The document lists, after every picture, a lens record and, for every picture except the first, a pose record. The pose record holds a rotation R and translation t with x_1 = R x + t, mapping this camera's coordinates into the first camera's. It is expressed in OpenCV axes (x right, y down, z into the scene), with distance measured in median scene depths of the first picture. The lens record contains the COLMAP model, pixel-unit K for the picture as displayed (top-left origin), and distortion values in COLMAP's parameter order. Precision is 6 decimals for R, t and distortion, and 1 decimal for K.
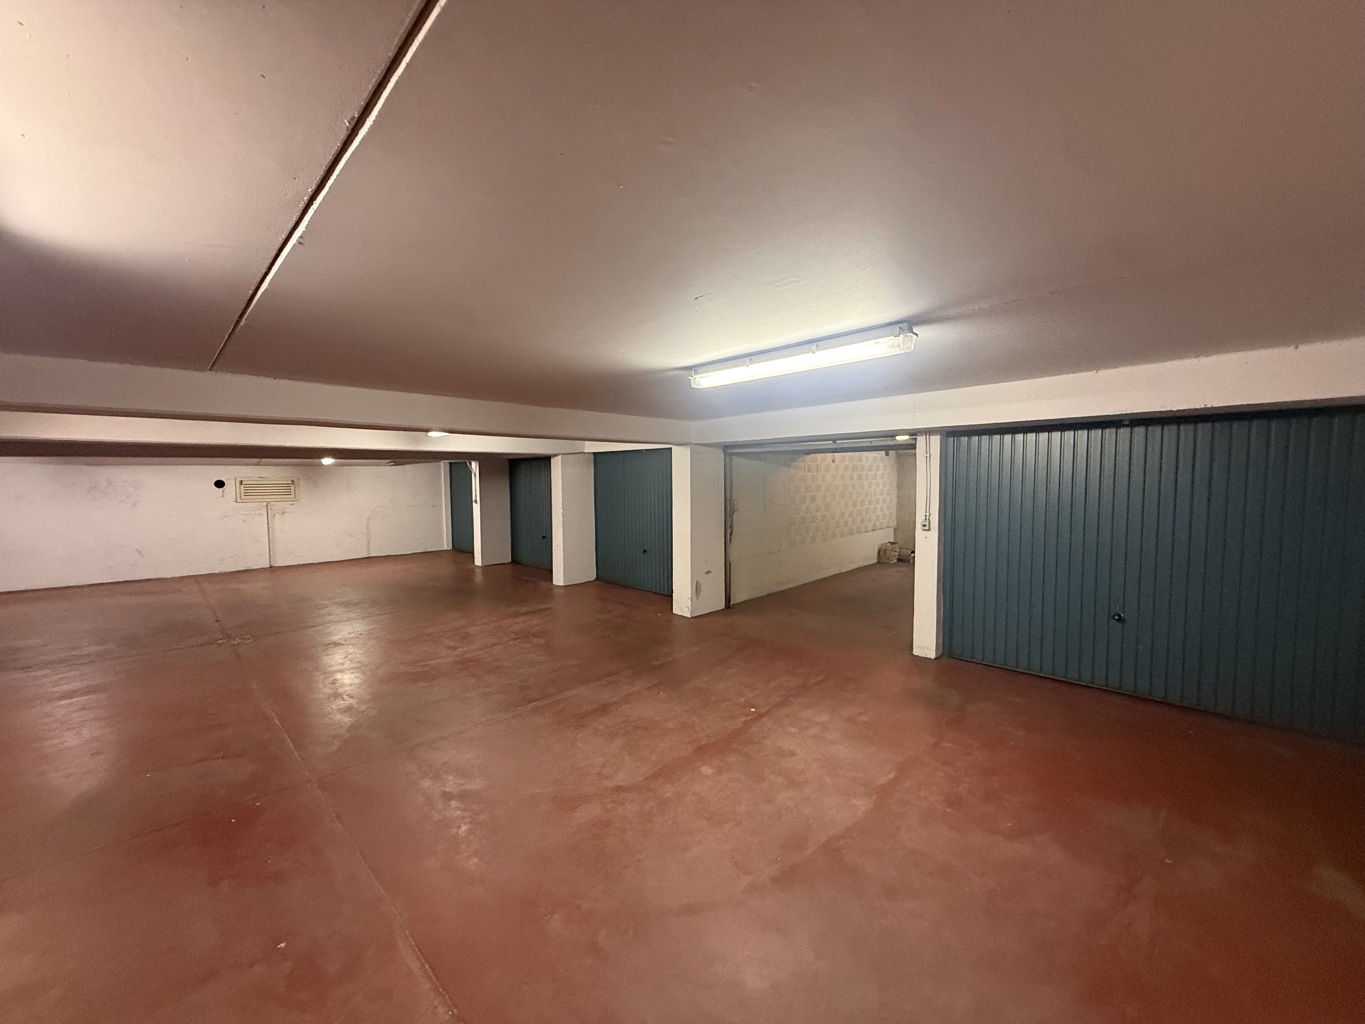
lens RADIAL K [[540.8, 0, 675.9], [0, 540.8, 510.5], [0, 0, 1]] dist [0.000128, 0.000420]
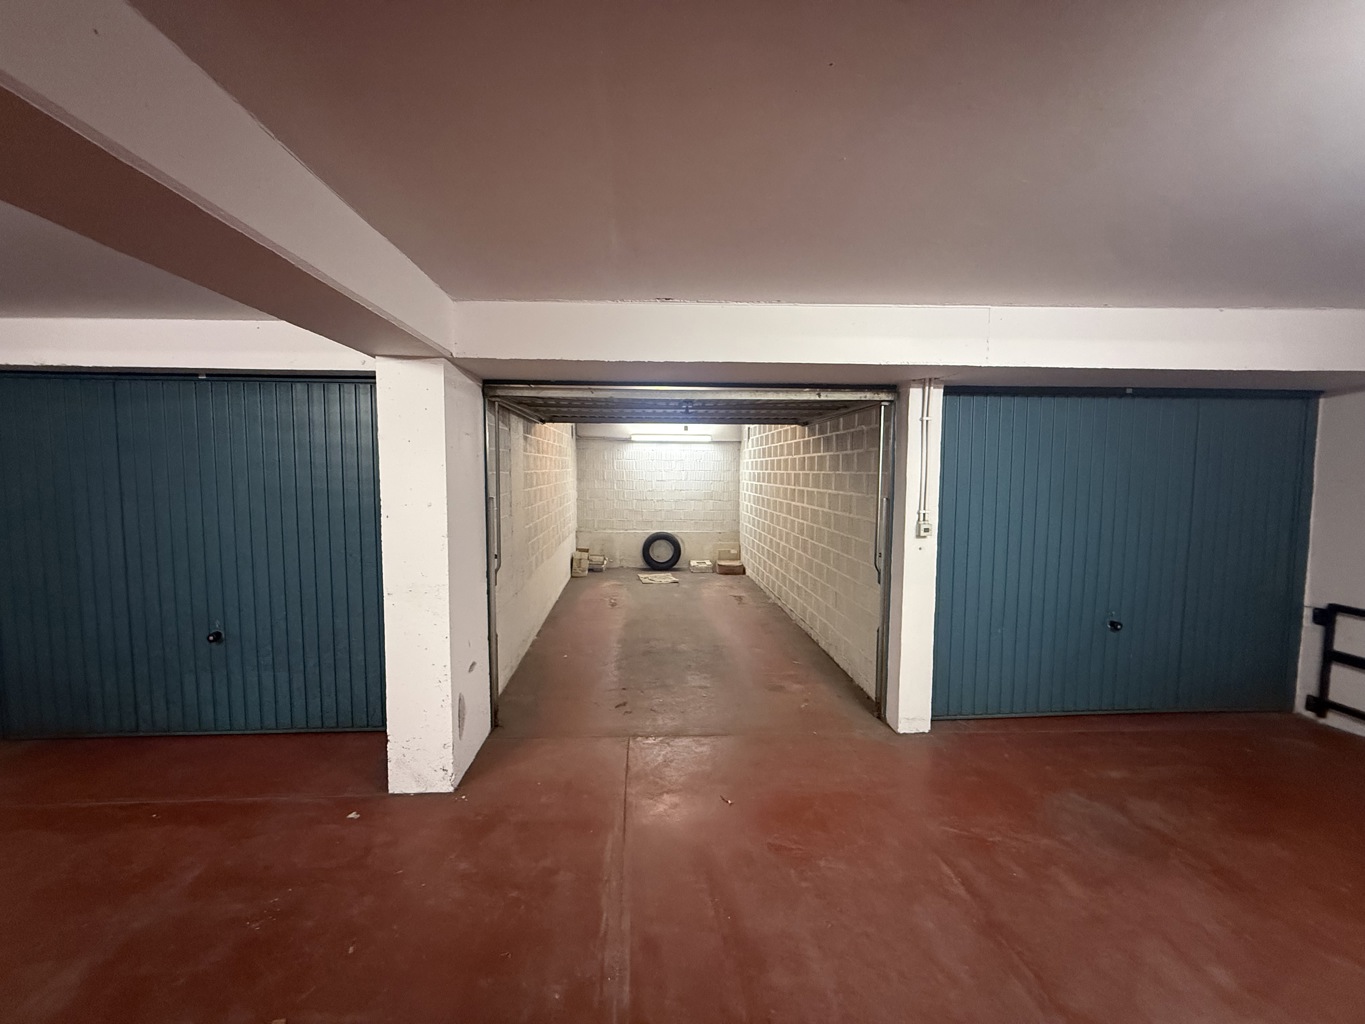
lens RADIAL K [[540.8, 0, 675.9], [0, 540.8, 510.5], [0, 0, 1]] dist [0.000128, 0.000420]
pose [[0.659346, -0.040987, 0.750721, -0.149815], [0.036412, 0.999082, 0.022567, -0.014399], [-0.750957, 0.012456, 0.660233, 0.574187]]
